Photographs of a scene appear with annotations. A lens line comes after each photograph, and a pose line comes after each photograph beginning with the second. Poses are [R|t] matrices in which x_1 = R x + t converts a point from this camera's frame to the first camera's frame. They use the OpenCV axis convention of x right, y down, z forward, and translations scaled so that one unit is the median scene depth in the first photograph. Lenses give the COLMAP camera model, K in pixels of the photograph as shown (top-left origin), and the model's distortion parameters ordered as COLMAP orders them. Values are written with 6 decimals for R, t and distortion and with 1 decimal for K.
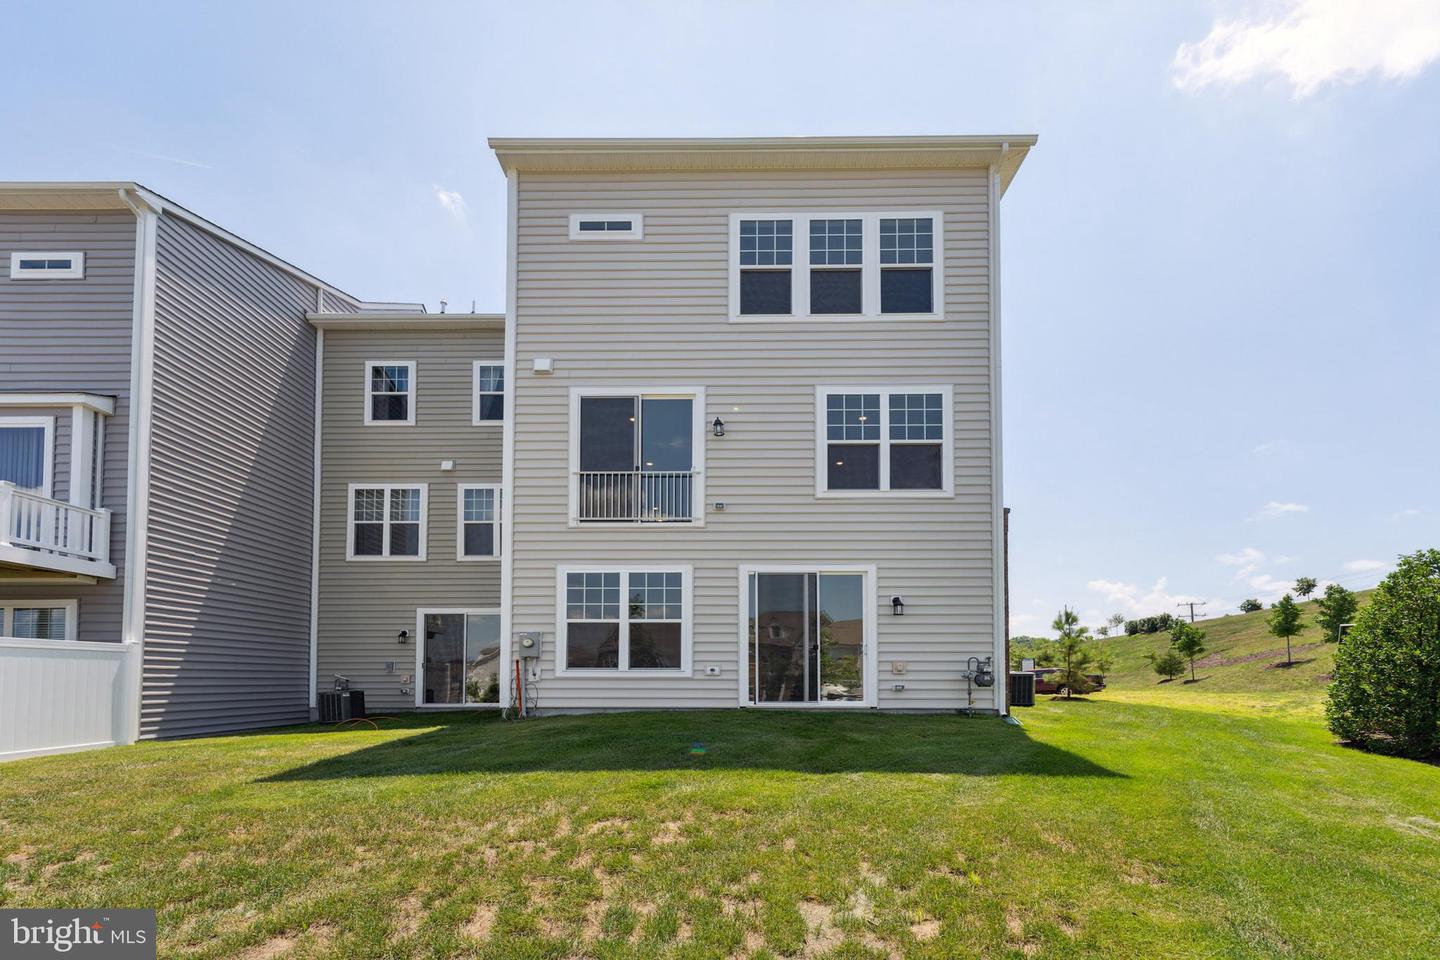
lens RADIAL K [[597.5, 0, 715.4], [0, 597.5, 484.2], [0, 0, 1]] dist [0.000389, -0.000111]
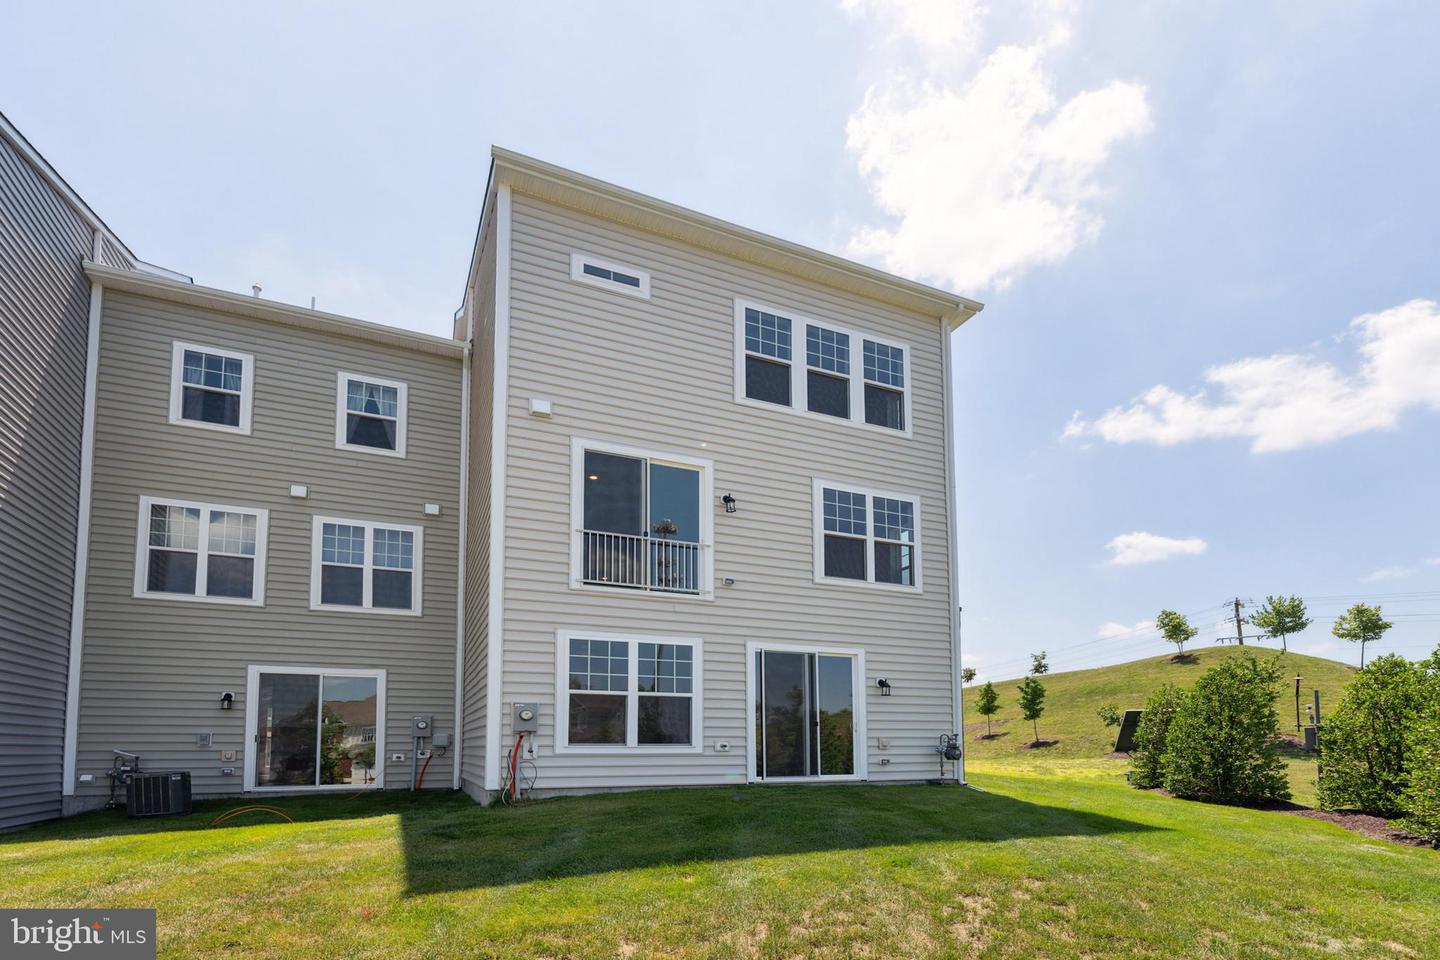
lens RADIAL K [[580.5, 0, 795.7], [0, 580.5, 541.0], [0, 0, 1]] dist [-0.003714, -0.000161]
pose [[0.926676, 0.123583, 0.354962, -0.239899], [-0.111618, 0.992279, -0.054074, 0.008630], [-0.358904, 0.010489, 0.933316, 0.040979]]
